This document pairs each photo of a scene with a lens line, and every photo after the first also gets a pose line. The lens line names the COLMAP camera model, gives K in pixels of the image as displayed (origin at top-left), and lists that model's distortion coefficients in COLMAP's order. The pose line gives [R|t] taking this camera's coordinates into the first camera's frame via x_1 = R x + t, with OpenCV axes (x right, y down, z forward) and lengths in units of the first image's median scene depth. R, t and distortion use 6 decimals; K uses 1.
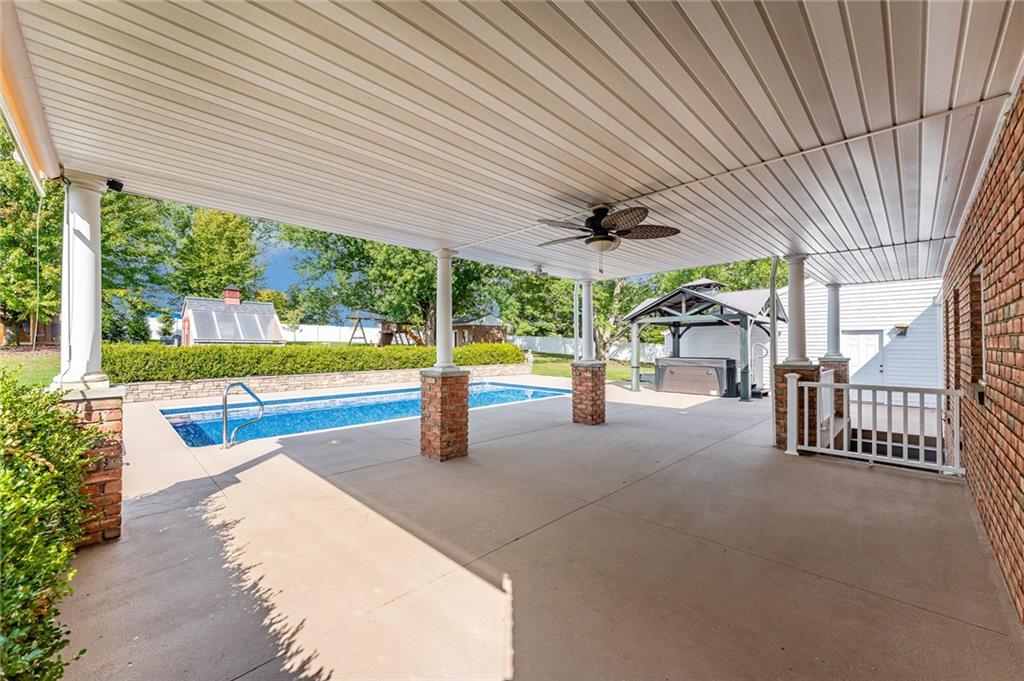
lens RADIAL K [[411.3, 0, 509.4], [0, 411.3, 343.1], [0, 0, 1]] dist [-0.001415, -0.000430]
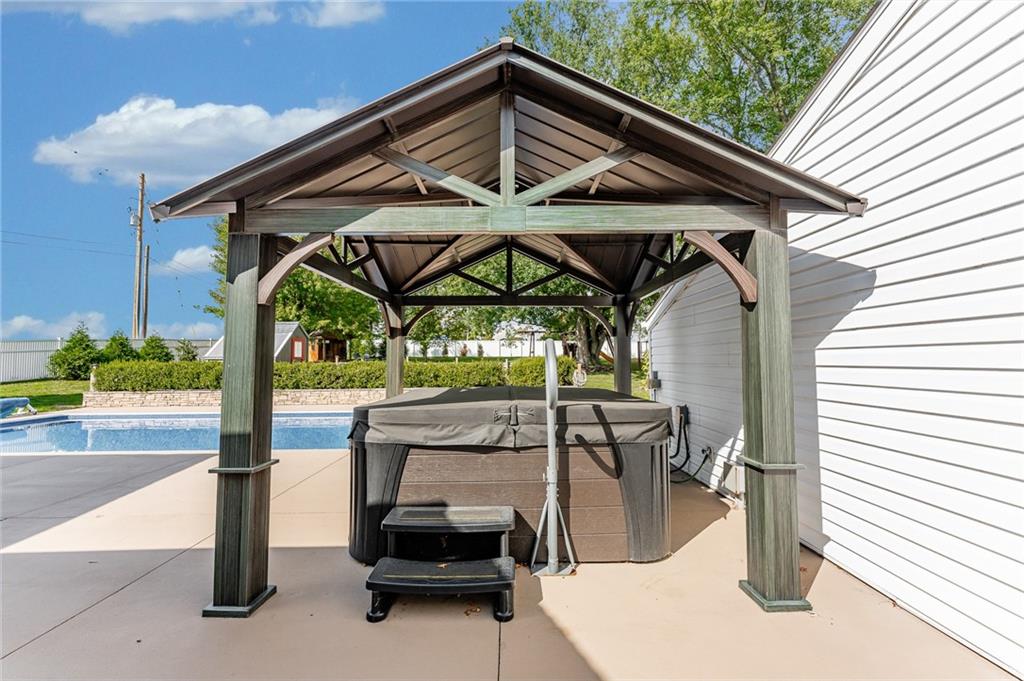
lens RADIAL K [[411.3, 0, 513.3], [0, 411.3, 338.0], [0, 0, 1]] dist [-0.001415, -0.000430]
pose [[0.708579, -0.046267, -0.704113, 0.654834], [0.011406, 0.998469, -0.054130, 0.010458], [0.705539, 0.030324, 0.708022, 0.726251]]
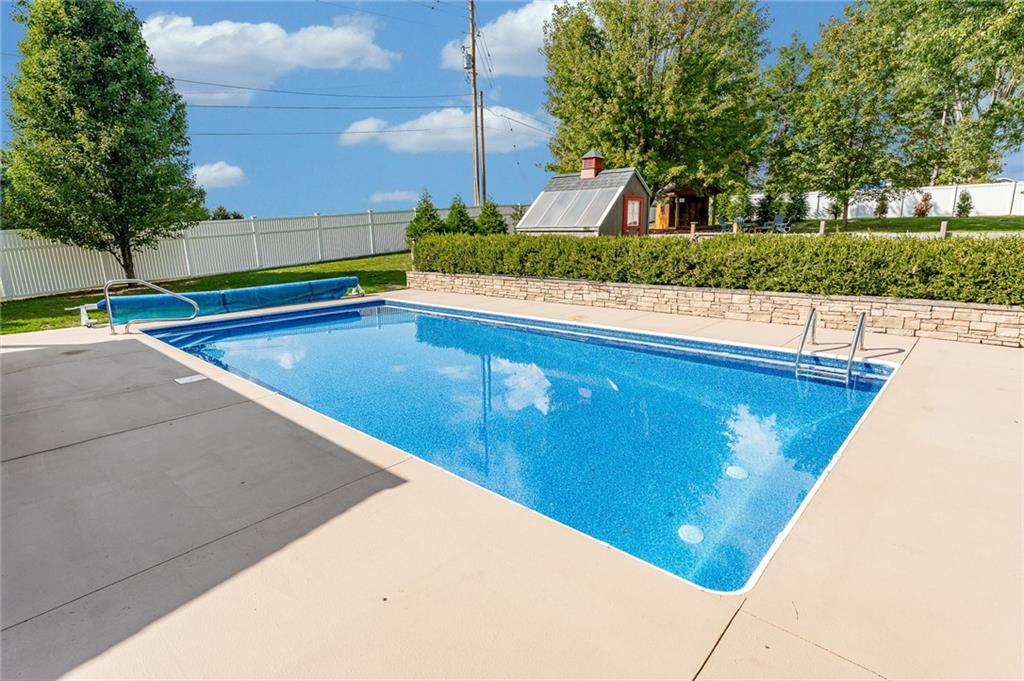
lens RADIAL K [[508.4, 0, 512.4], [0, 508.4, 344.0], [0, 0, 1]] dist [-0.002986, -0.000589]
pose [[0.045929, 0.214804, -0.975577, 0.313031], [0.022332, 0.976142, 0.215980, -0.000476], [0.998695, -0.031707, 0.040037, 0.868448]]
